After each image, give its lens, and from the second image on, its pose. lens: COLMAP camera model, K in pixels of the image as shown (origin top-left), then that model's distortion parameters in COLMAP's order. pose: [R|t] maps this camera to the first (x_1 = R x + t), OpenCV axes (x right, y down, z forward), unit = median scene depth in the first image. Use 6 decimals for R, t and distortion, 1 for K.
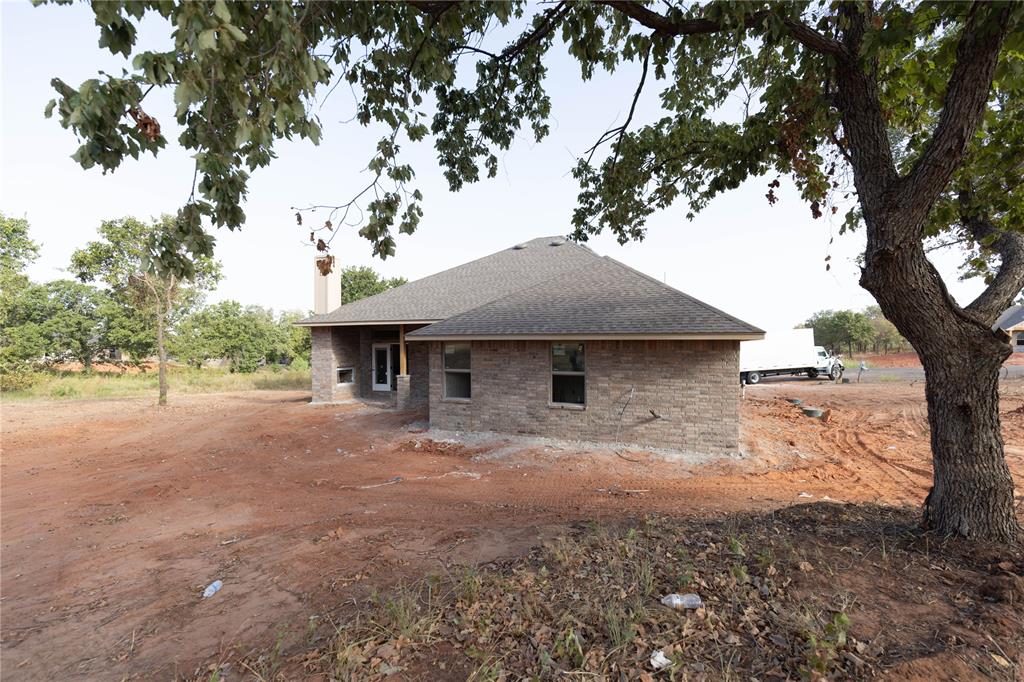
lens RADIAL K [[455.1, 0, 517.5], [0, 455.1, 335.9], [0, 0, 1]] dist [0.000999, 0.000318]
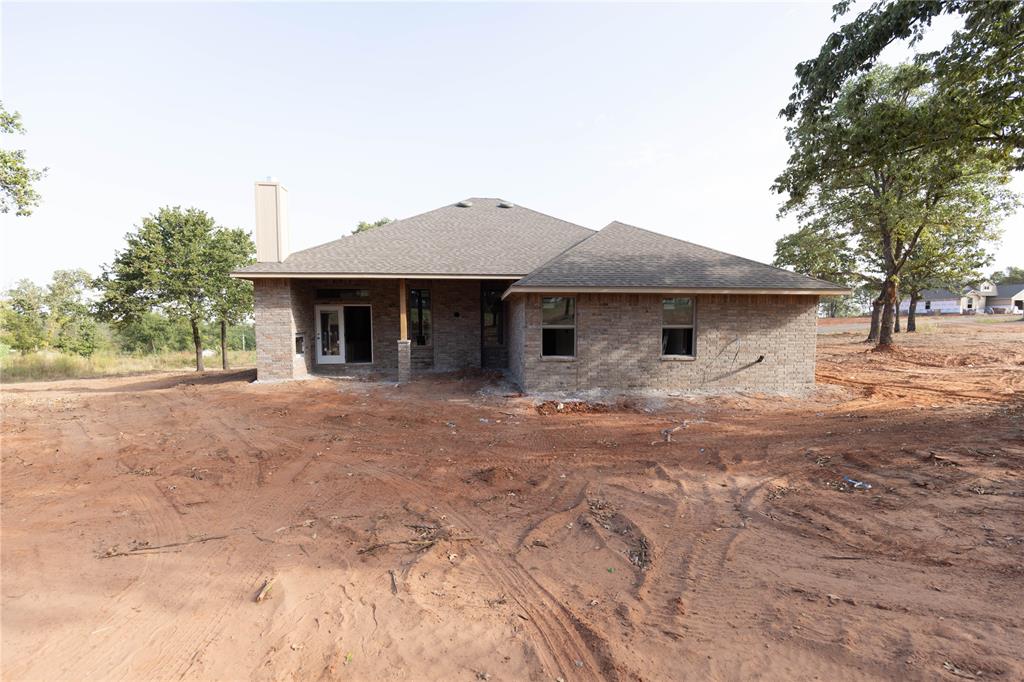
lens RADIAL K [[455.1, 0, 510.6], [0, 455.1, 348.2], [0, 0, 1]] dist [0.000999, 0.000318]
pose [[0.887141, -0.025918, 0.460769, -0.688808], [-0.007833, 0.997432, 0.071186, 0.058507], [-0.461431, -0.066762, 0.884660, 0.239715]]
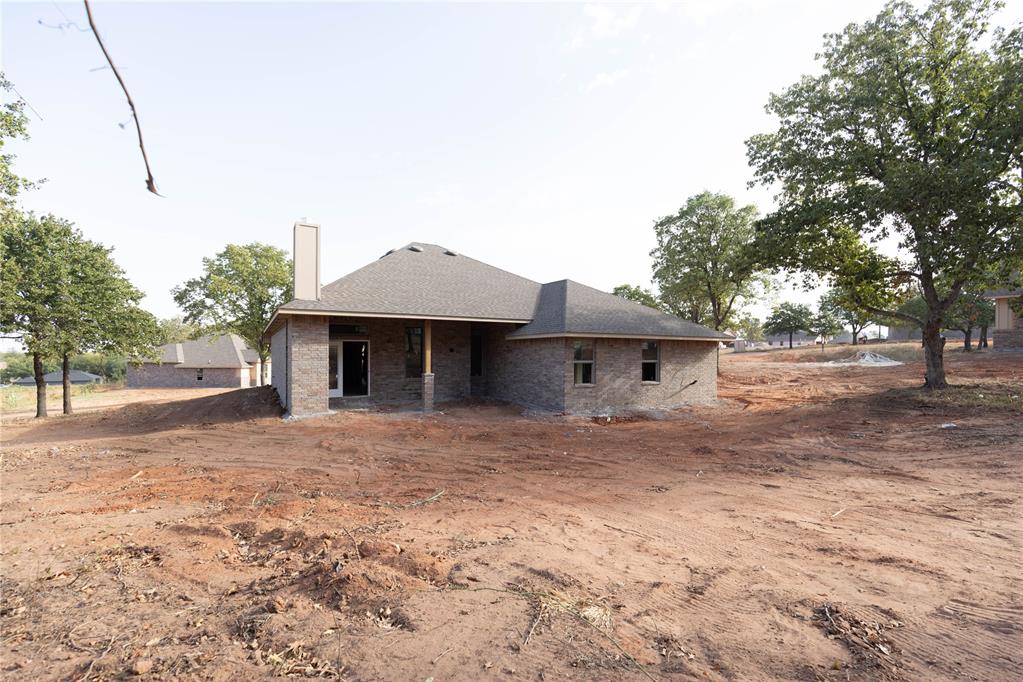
lens RADIAL K [[454.7, 0, 504.7], [0, 454.7, 345.0], [0, 0, 1]] dist [0.000999, 0.000318]
pose [[0.620010, 0.017306, 0.784403, -1.328605], [-0.017468, 0.999813, -0.008251, 0.047333], [-0.784399, -0.008586, 0.620197, 0.425945]]
